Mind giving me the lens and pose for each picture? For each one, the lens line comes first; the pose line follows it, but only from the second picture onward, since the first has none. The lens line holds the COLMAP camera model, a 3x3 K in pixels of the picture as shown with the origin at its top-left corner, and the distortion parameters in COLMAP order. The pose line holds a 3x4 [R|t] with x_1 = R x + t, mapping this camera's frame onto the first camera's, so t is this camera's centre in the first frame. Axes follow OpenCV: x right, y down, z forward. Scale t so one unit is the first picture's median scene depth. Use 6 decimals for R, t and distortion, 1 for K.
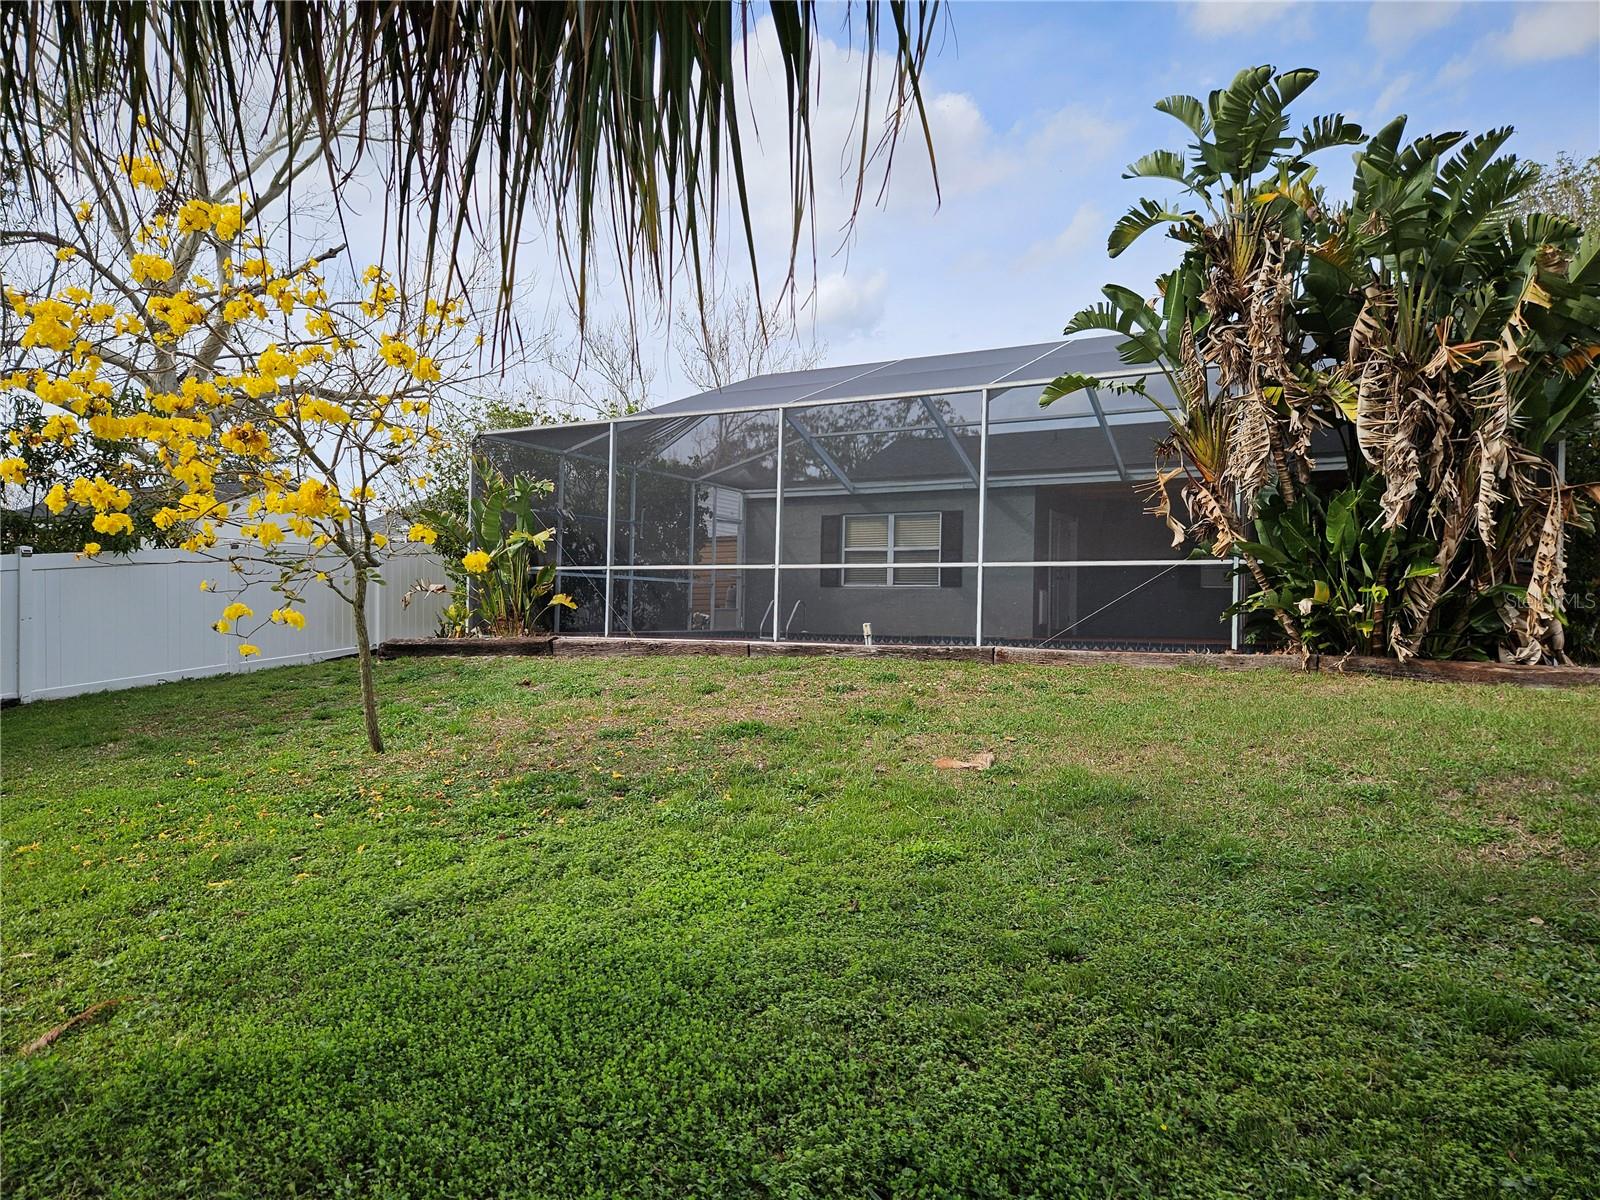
lens RADIAL K [[1069.1, 0, 800.0], [0, 1069.1, 600.0], [0, 0, 1]] dist [0.083615, -0.071834]
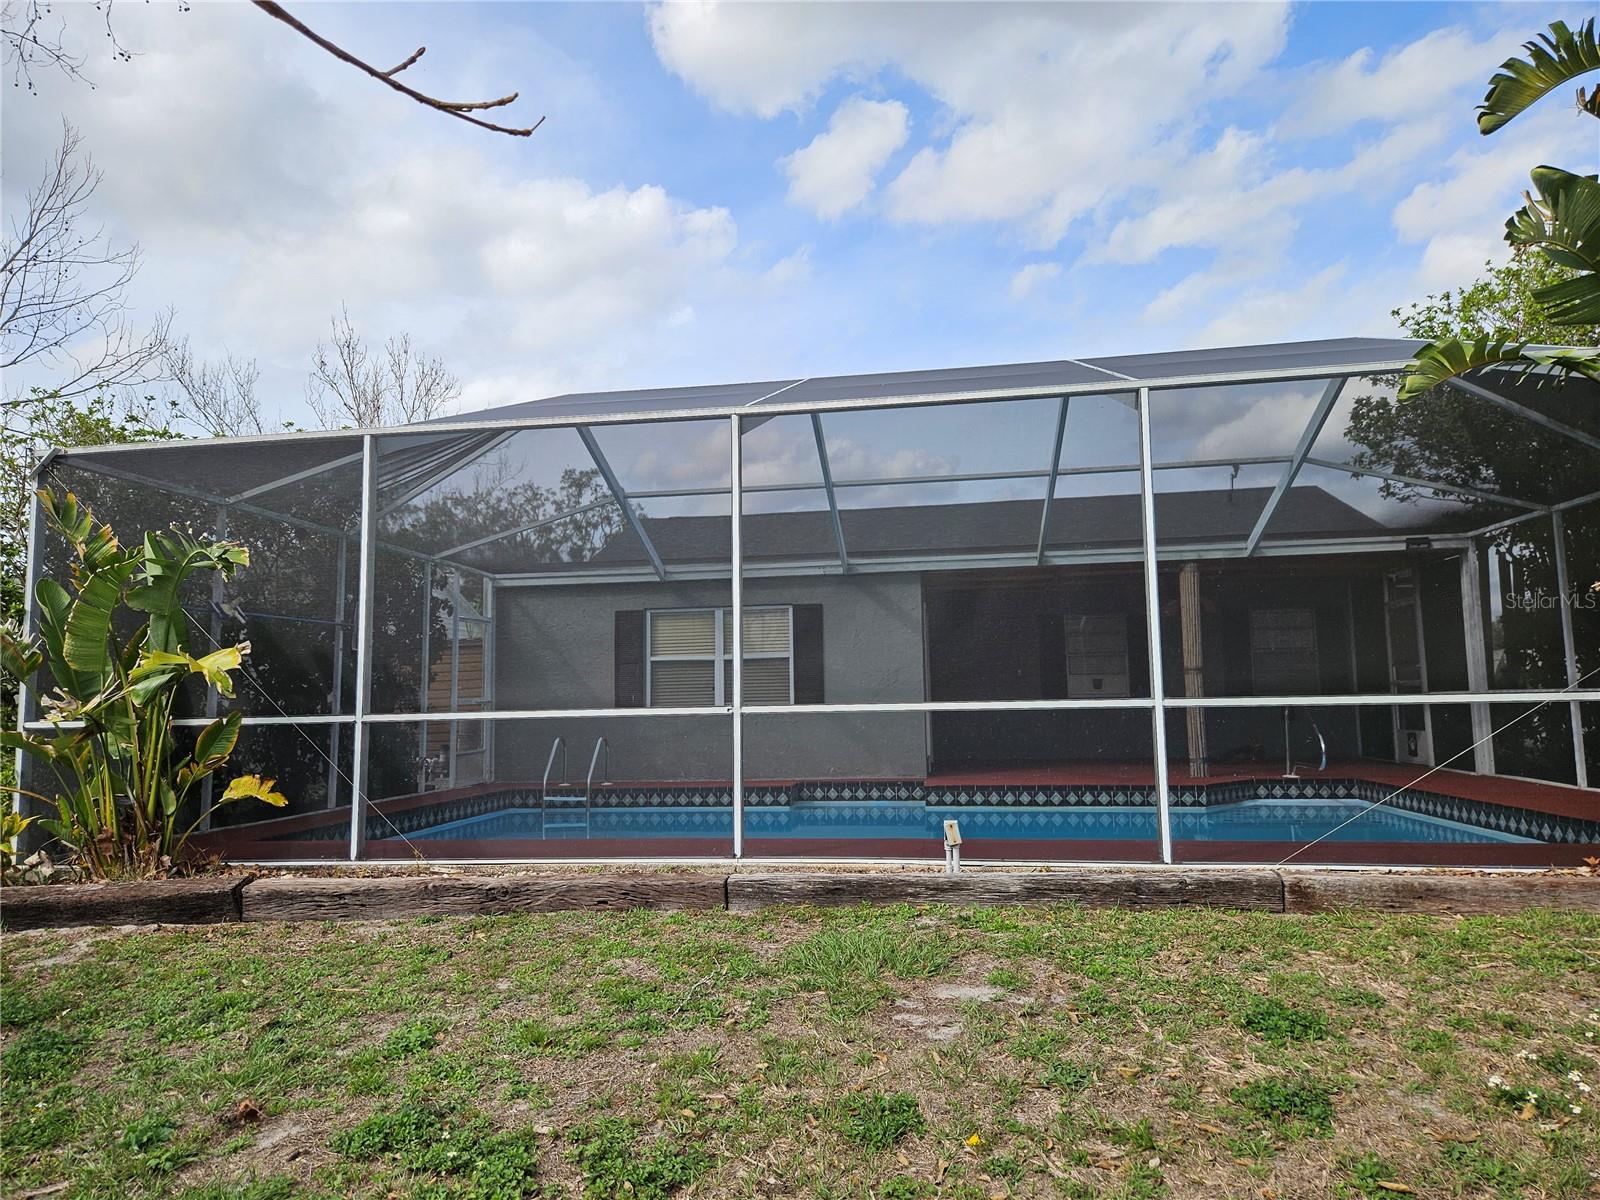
lens RADIAL K [[1069.1, 0, 800.0], [0, 1069.1, 600.0], [0, 0, 1]] dist [0.083615, -0.071834]
pose [[0.942980, -0.000361, 0.332851, -0.152180], [0.029220, 0.996228, -0.081701, -0.037637], [-0.331566, 0.086768, 0.939434, 0.449038]]
